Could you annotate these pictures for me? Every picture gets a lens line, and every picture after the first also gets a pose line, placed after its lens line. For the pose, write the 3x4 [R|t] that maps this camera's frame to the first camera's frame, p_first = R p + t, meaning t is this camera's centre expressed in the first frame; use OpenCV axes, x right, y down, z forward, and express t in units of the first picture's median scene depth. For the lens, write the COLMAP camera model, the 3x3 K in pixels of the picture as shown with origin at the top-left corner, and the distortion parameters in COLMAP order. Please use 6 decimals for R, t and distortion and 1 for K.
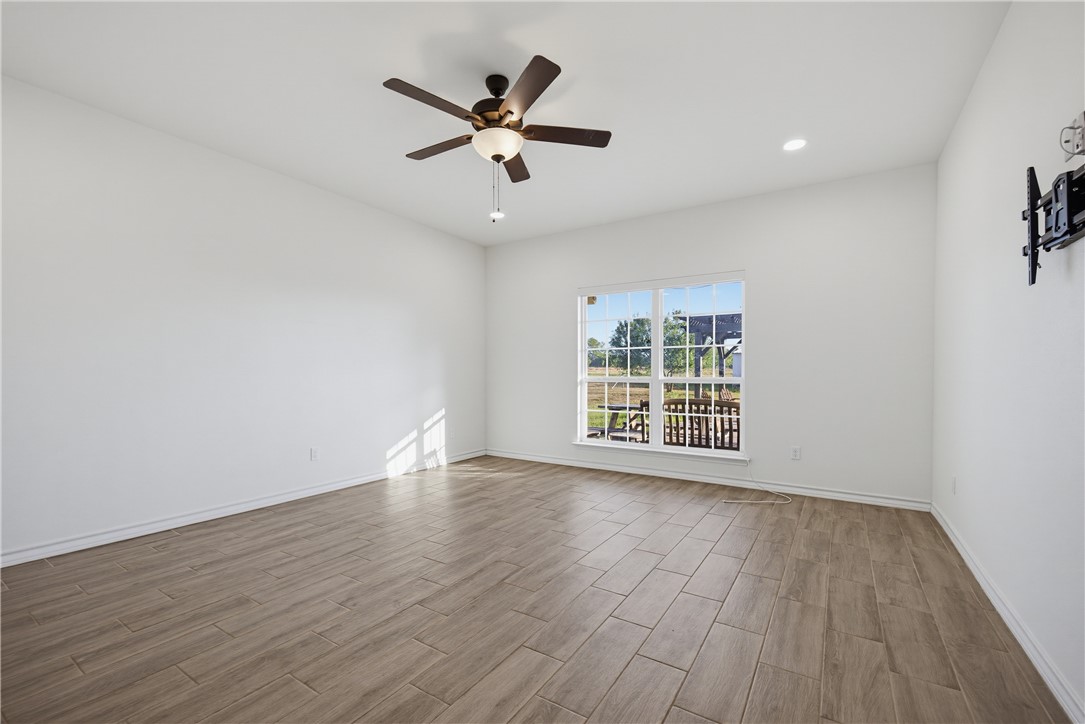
lens RADIAL K [[456.1, 0, 544.3], [0, 456.1, 365.6], [0, 0, 1]] dist [-0.000135, 0.000428]
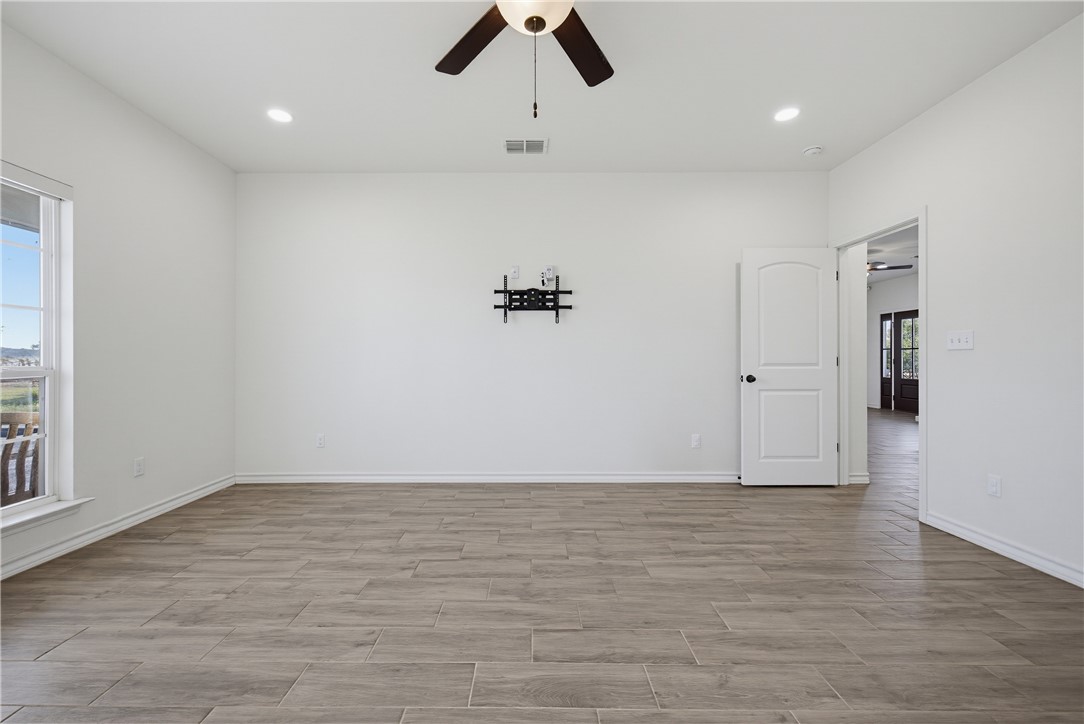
lens RADIAL K [[428.6, 0, 540.3], [0, 428.6, 360.5], [0, 0, 1]] dist [-0.003603, -0.000015]
pose [[-0.544049, -0.002893, 0.839048, -0.639895], [-0.015290, 0.999862, -0.006466, 0.027237], [-0.838914, -0.016347, -0.544019, 1.418079]]
